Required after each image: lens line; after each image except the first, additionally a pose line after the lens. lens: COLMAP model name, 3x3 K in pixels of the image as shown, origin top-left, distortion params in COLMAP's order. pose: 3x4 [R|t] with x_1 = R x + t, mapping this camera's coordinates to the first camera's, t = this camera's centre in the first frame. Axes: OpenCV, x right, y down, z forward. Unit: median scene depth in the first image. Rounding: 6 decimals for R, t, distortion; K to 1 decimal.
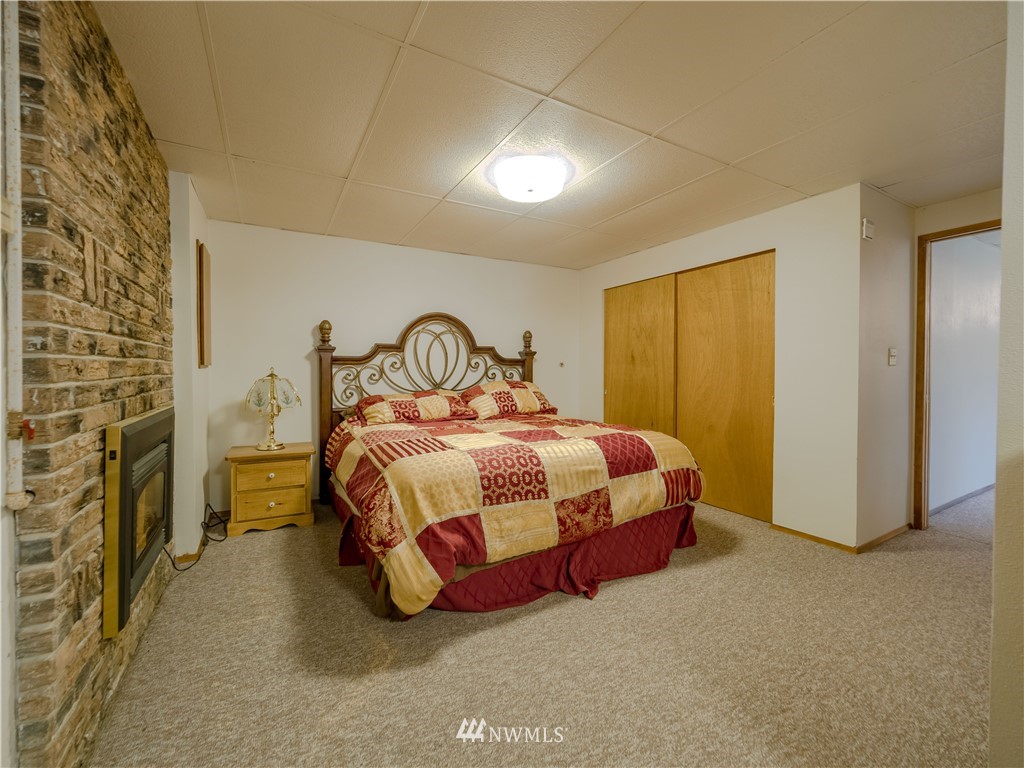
lens RADIAL K [[430.6, 0, 505.7], [0, 430.6, 376.3], [0, 0, 1]] dist [-0.007804, -0.000364]
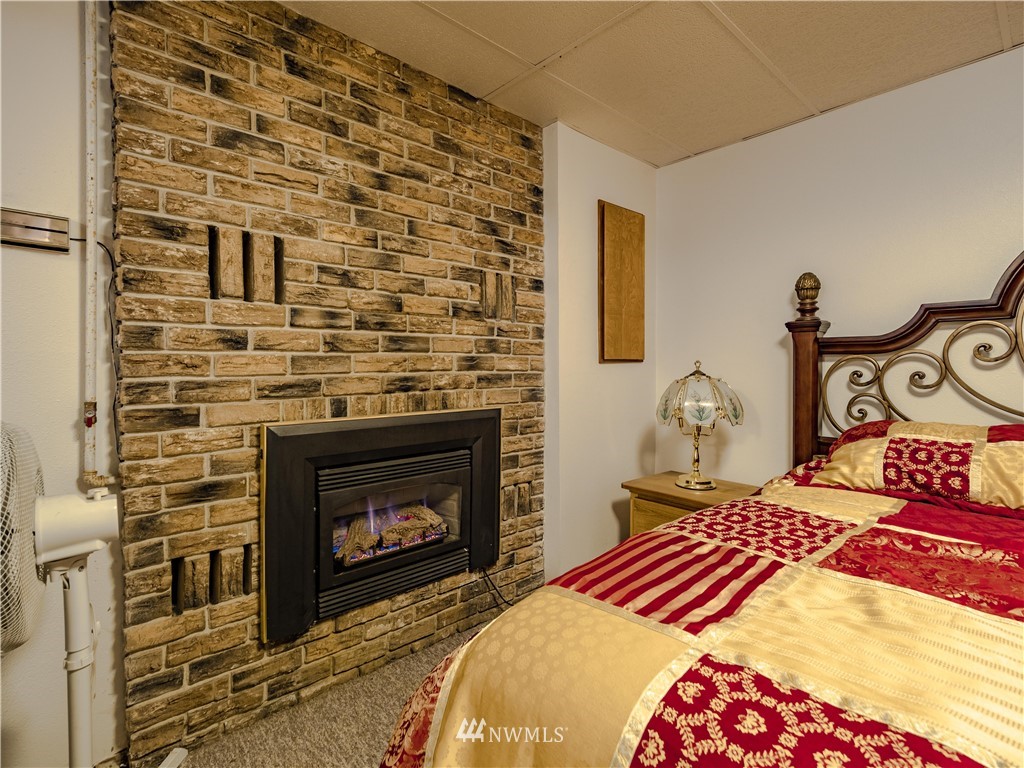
lens RADIAL K [[506.4, 0, 509.7], [0, 506.4, 379.5], [0, 0, 1]] dist [-0.001859, -0.000095]
pose [[0.224948, 0.027943, -0.973970, 0.115418], [-0.013891, 0.999579, 0.025469, -0.007082], [0.974272, 0.007800, 0.225242, 0.469249]]
